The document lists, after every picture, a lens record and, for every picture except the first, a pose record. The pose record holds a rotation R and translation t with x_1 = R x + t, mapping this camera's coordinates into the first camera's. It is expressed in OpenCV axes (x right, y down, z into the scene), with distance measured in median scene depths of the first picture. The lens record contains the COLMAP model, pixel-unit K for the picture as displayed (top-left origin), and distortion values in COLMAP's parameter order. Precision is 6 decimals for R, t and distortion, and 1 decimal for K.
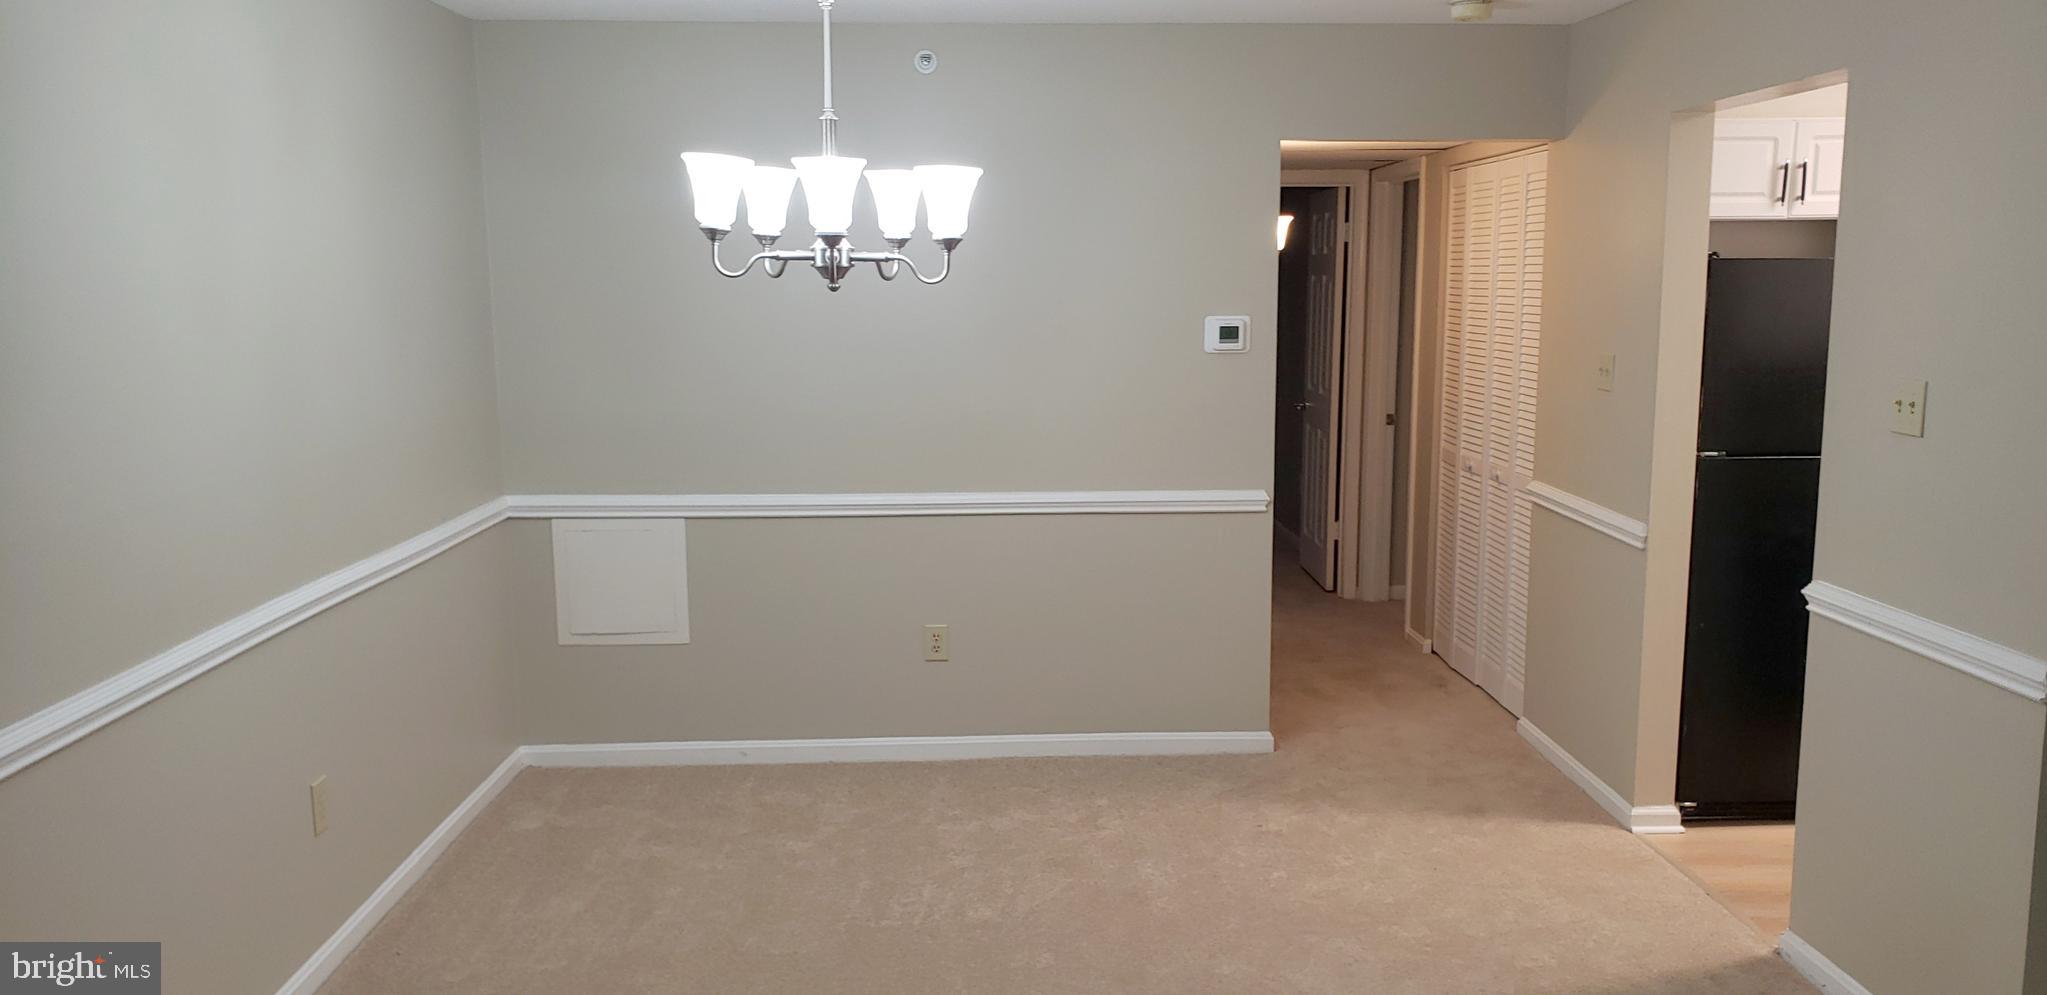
lens RADIAL K [[1609.3, 0, 1027.1], [0, 1609.3, 502.7], [0, 0, 1]] dist [-0.001709, -0.004942]
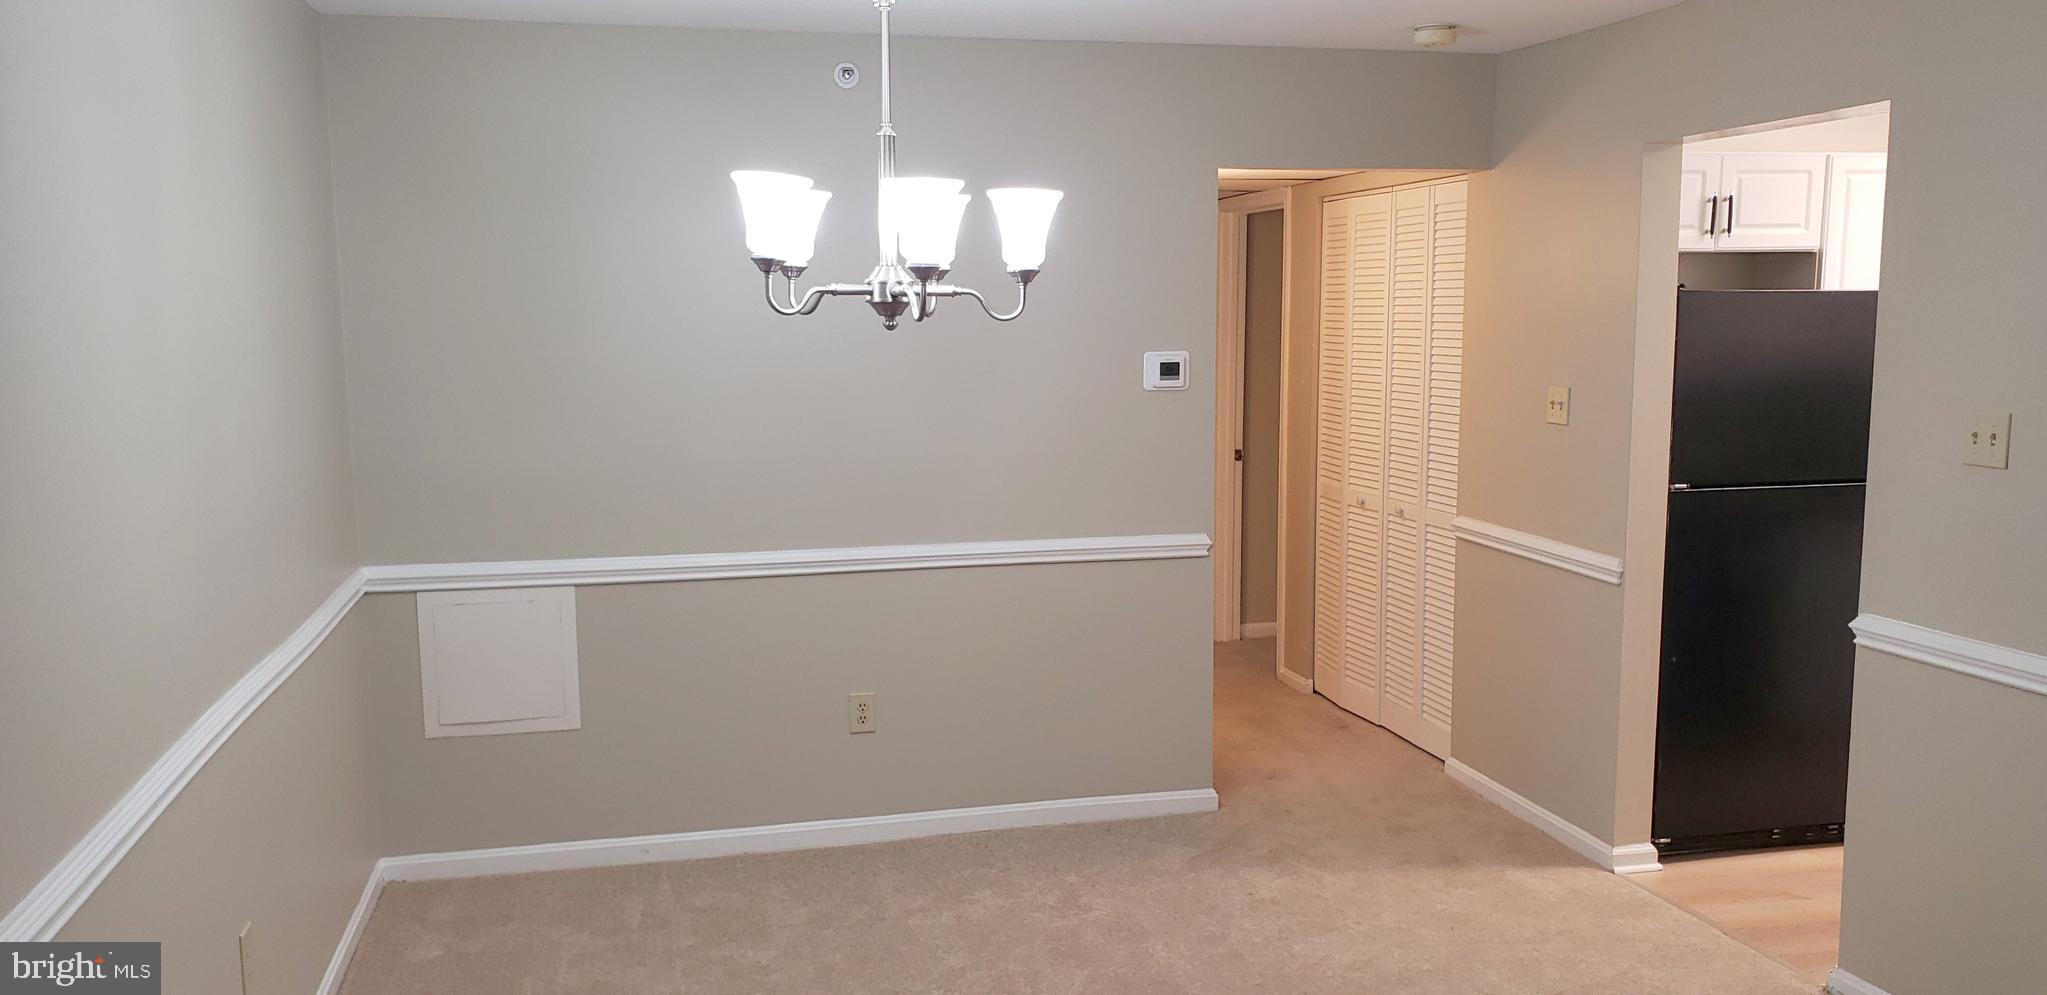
lens RADIAL K [[1645.2, 0, 1026.3], [0, 1645.2, 494.2], [0, 0, 1]] dist [0.014136, -0.077055]
pose [[0.980720, -0.025488, 0.193747, -0.157228], [0.030648, 0.999250, -0.023681, -0.012727], [-0.192998, 0.029162, 0.980766, 0.074727]]
